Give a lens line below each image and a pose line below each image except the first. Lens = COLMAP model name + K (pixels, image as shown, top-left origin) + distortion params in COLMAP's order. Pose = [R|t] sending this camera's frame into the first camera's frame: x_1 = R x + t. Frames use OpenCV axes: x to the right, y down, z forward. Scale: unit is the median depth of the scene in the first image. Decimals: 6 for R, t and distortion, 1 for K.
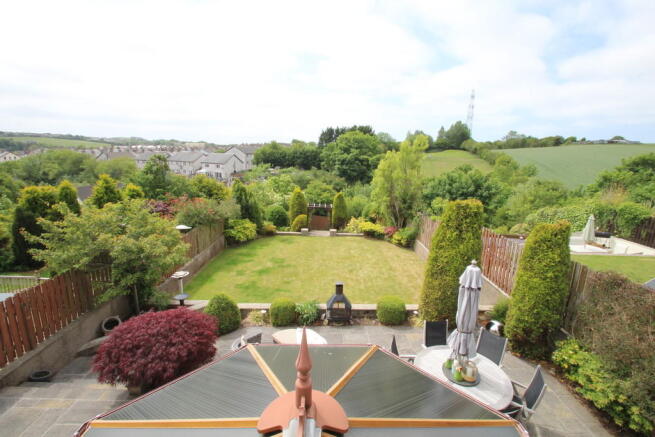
lens RADIAL K [[306.6, 0, 327.8], [0, 306.6, 219.4], [0, 0, 1]] dist [0.000014, 0.000004]
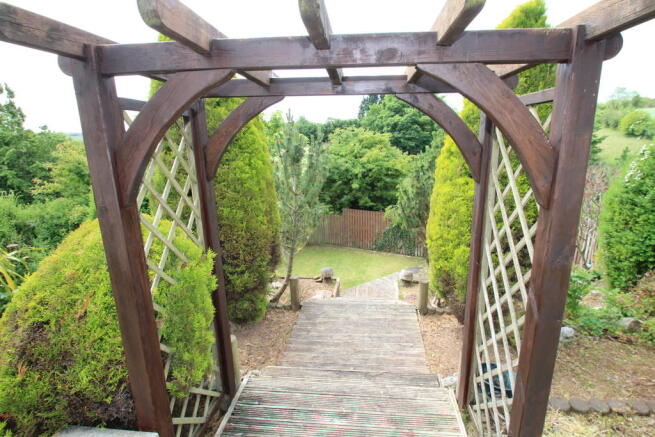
lens RADIAL K [[334.7, 0, 329.6], [0, 334.7, 218.4], [0, 0, 1]] dist [-0.001030, -0.000017]
pose [[0.992425, -0.015854, -0.121824, -0.004958], [0.018689, 0.999579, 0.022171, -0.004111], [0.121421, -0.024280, 0.992304, 0.238907]]
